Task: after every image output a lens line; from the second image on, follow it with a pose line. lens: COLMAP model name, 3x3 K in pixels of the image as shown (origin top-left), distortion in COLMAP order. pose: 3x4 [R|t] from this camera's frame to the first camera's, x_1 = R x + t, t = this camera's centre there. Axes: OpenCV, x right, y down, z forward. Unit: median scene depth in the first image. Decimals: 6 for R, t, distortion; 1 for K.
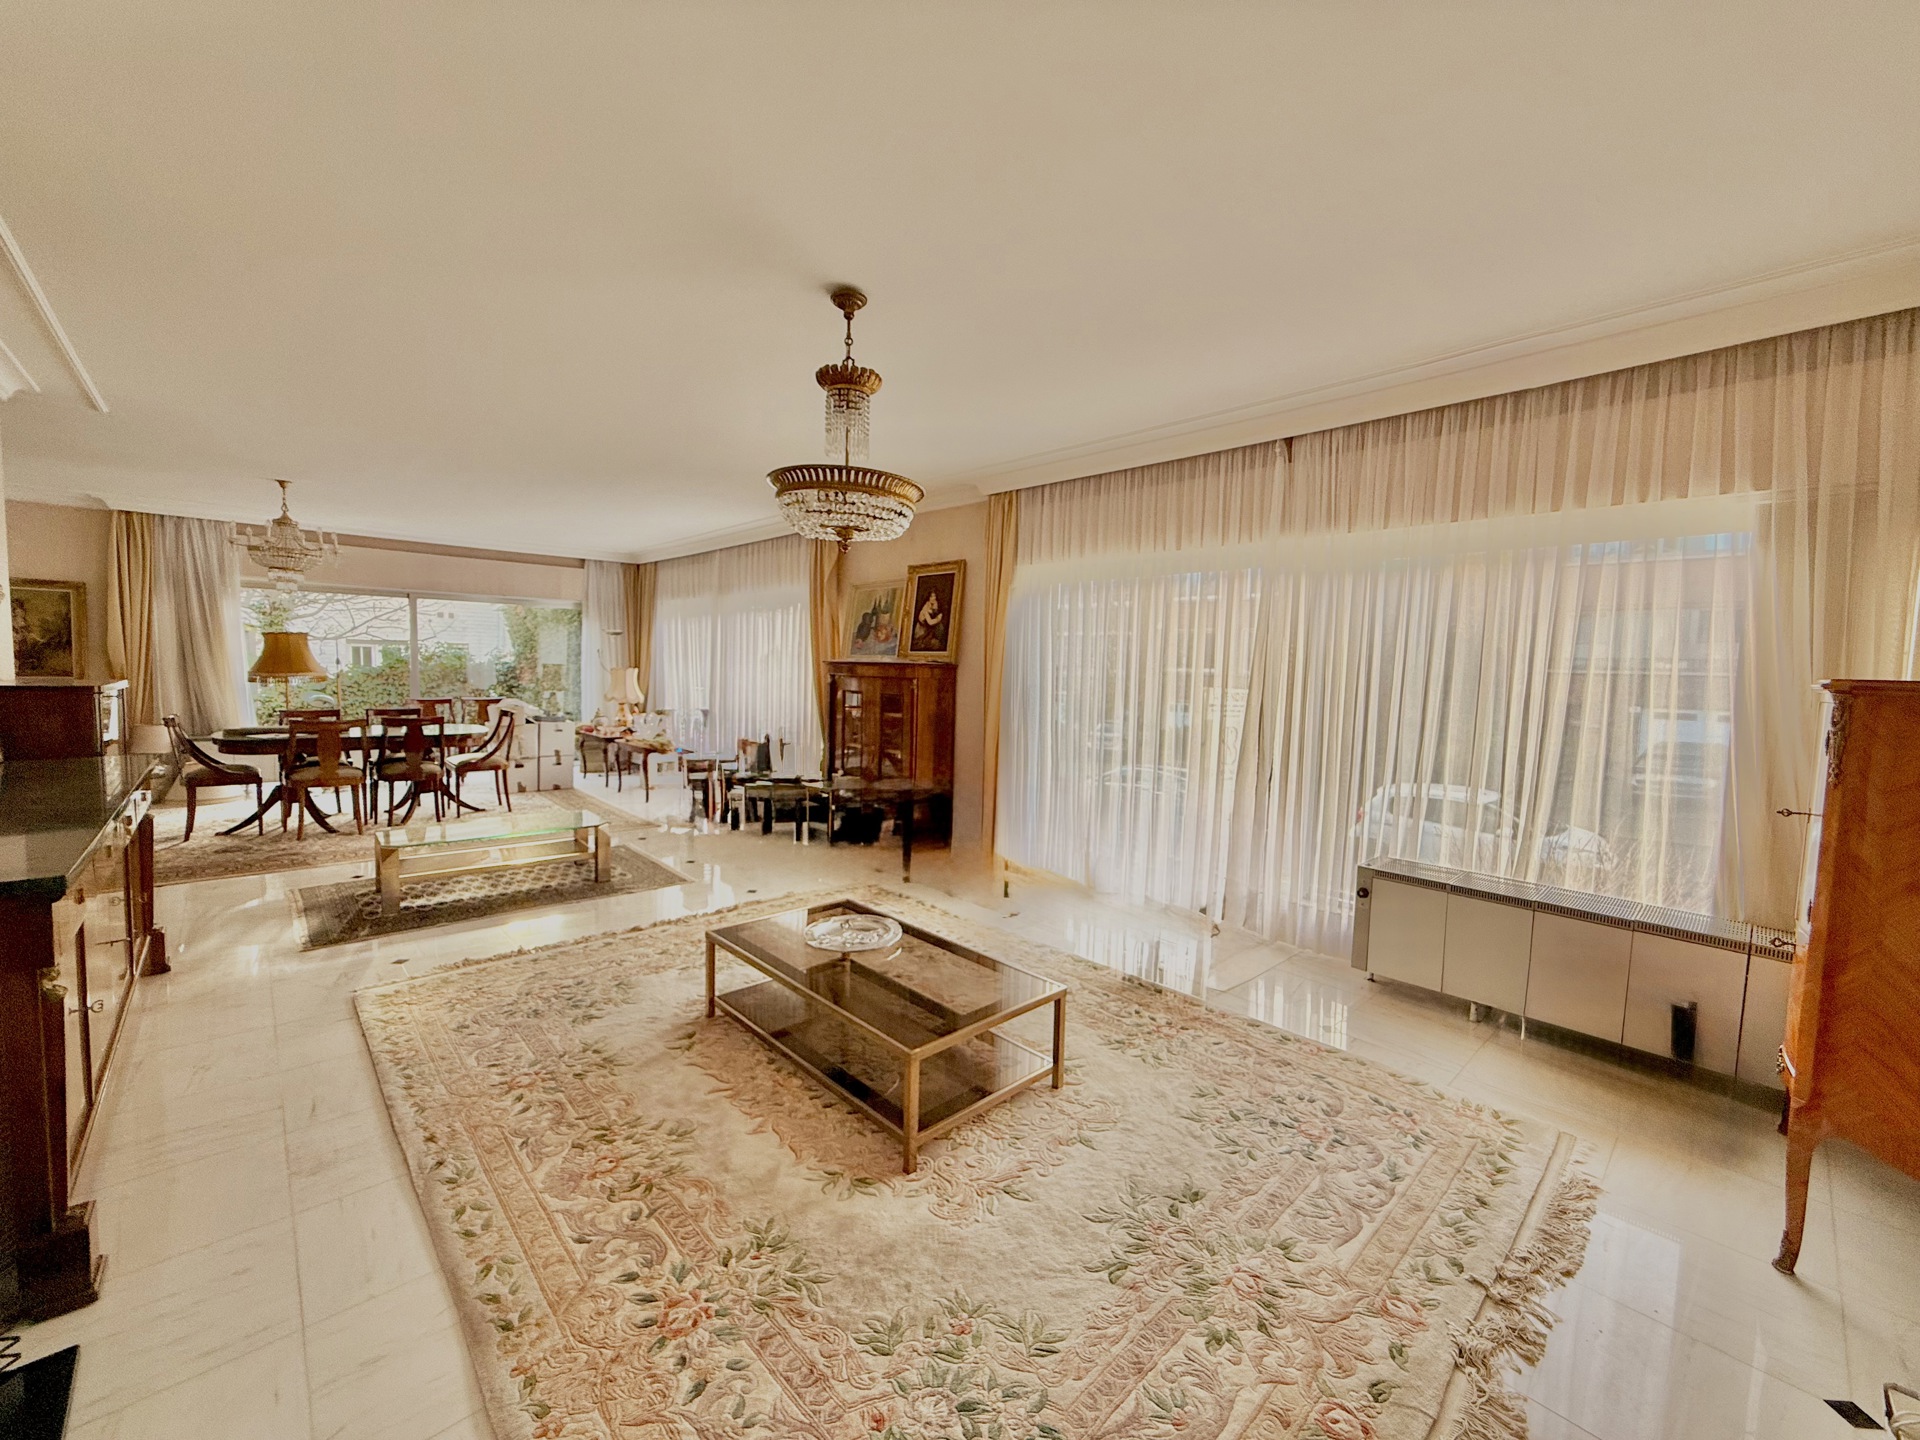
lens RADIAL K [[760.7, 0, 961.9], [0, 760.7, 719.0], [0, 0, 1]] dist [0.000986, -0.000064]
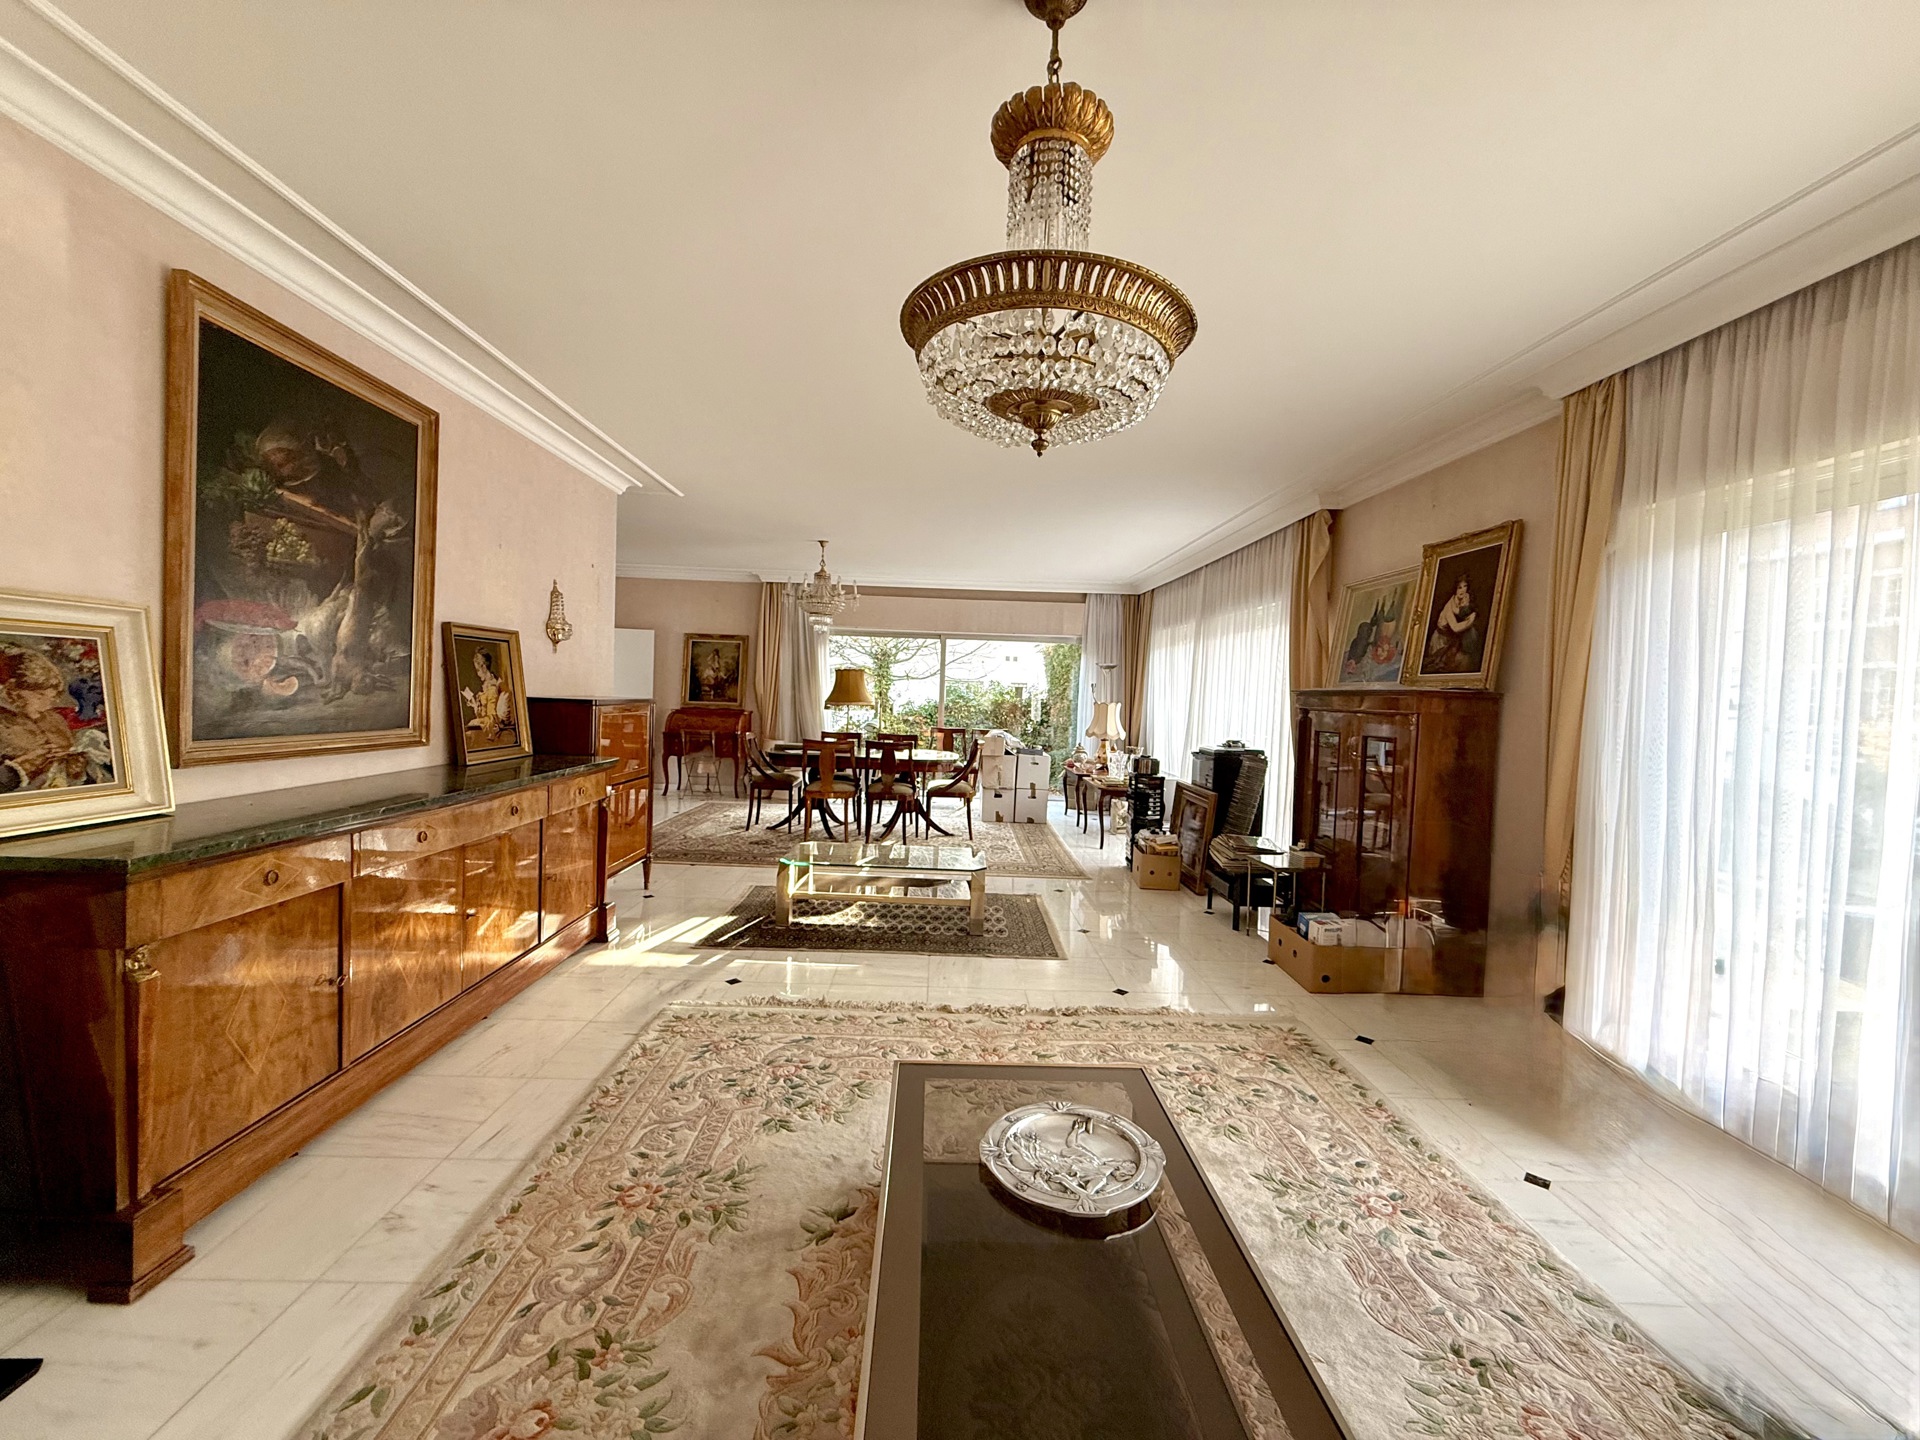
lens RADIAL K [[760.7, 0, 961.0], [0, 760.7, 717.1], [0, 0, 1]] dist [0.000986, -0.000064]
pose [[0.743813, 0.021156, -0.668053, 0.079885], [-0.062157, 0.997357, -0.037622, -0.002804], [0.665492, 0.069507, 0.743162, 0.262486]]
